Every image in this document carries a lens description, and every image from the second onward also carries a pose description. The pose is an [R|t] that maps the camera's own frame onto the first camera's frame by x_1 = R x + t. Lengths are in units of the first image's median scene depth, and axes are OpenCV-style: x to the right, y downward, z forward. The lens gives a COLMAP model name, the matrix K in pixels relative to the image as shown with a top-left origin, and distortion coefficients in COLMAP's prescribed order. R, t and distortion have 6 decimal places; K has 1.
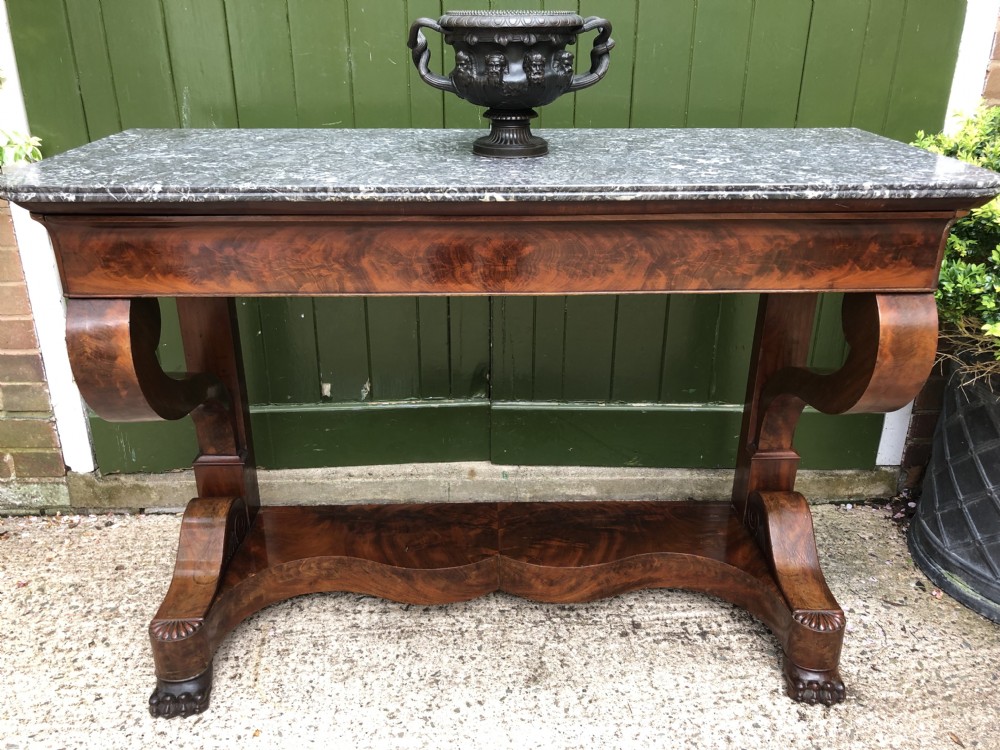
lens RADIAL K [[831.0, 0, 502.4], [0, 831.0, 364.0], [0, 0, 1]] dist [0.010619, 0.008056]
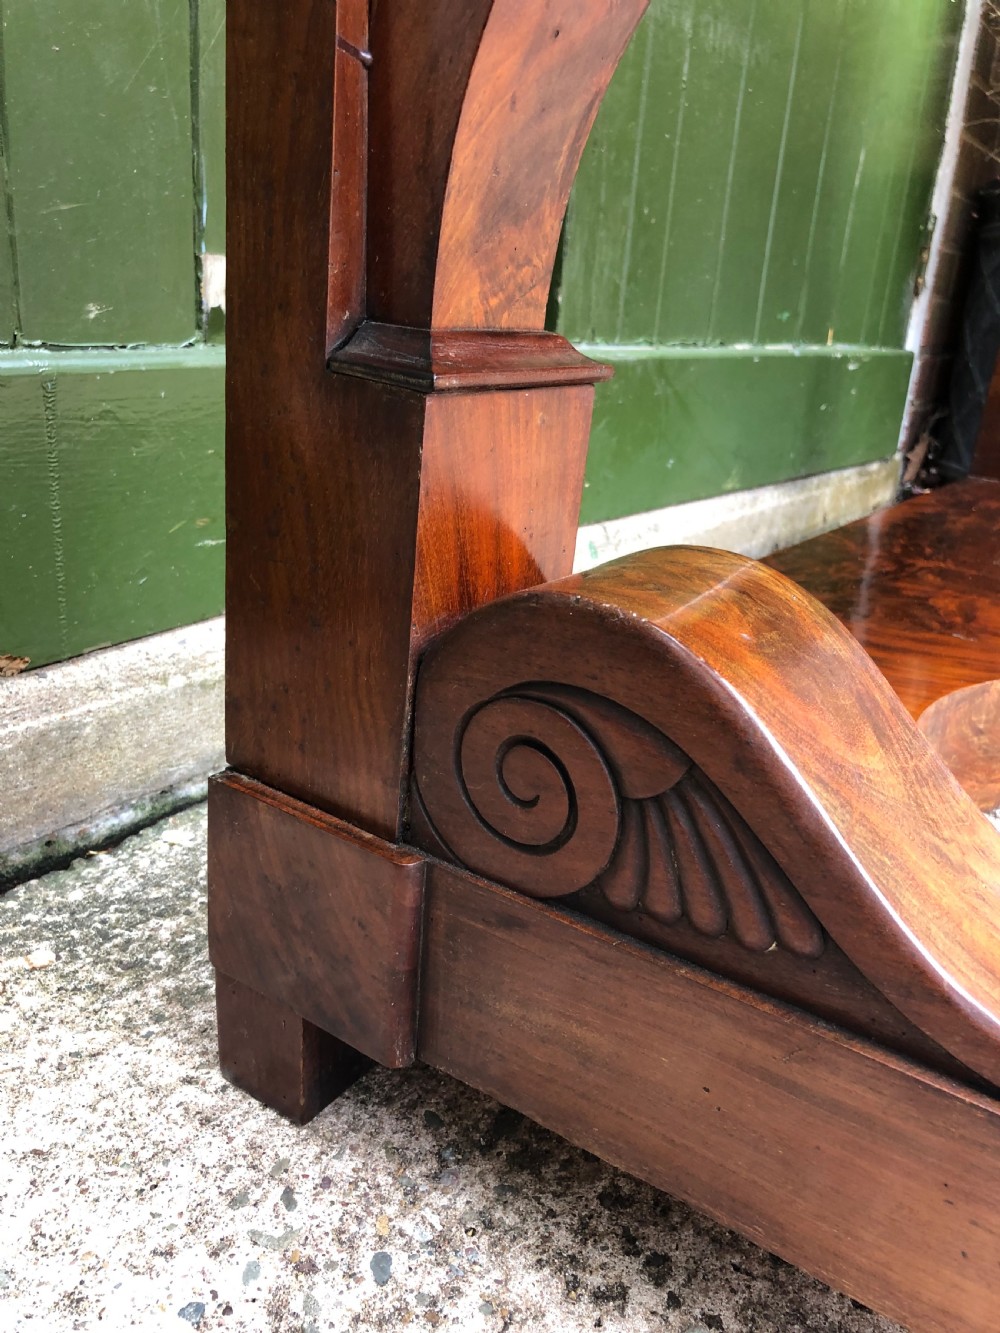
lens RADIAL K [[1112.4, 0, 505.6], [0, 1112.4, 667.0], [0, 0, 1]] dist [0.014998, 0.000732]
pose [[0.598619, -0.229945, 0.767320, -0.521327], [0.242117, 0.965048, 0.100313, 0.152202], [-0.763567, 0.125732, 0.633369, 0.861956]]
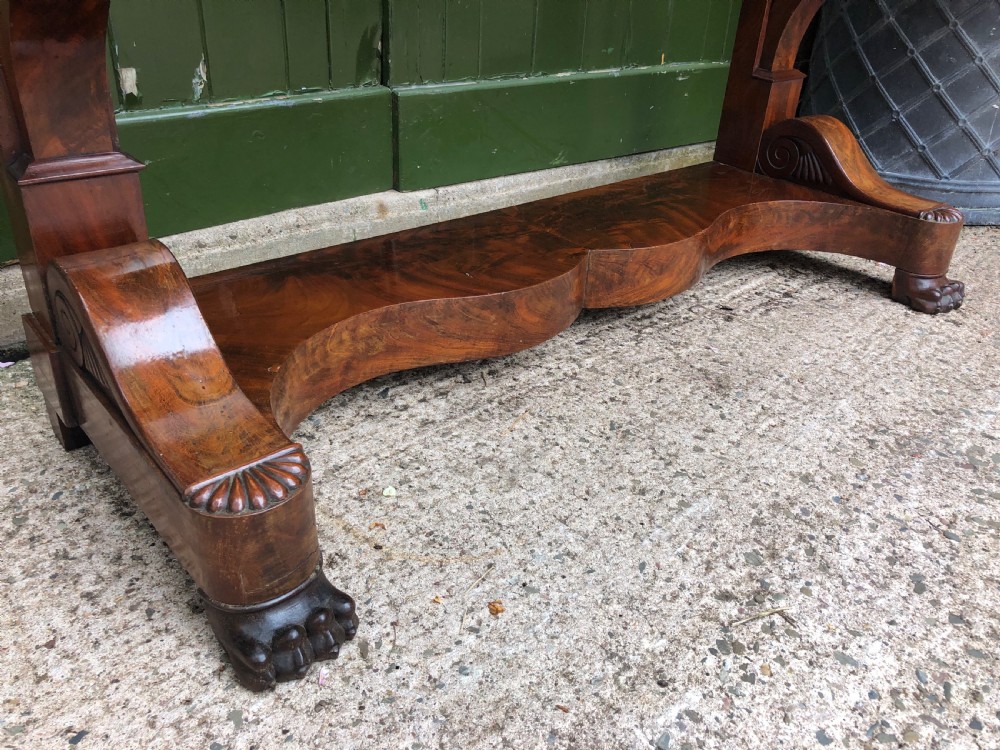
lens RADIAL K [[831.0, 0, 513.7], [0, 831.0, 358.3], [0, 0, 1]] dist [0.010619, 0.008056]
pose [[0.766821, -0.269725, 0.582438, -0.445877], [0.199177, 0.962619, 0.183556, 0.176619], [-0.610175, -0.024746, 0.791880, 0.505701]]
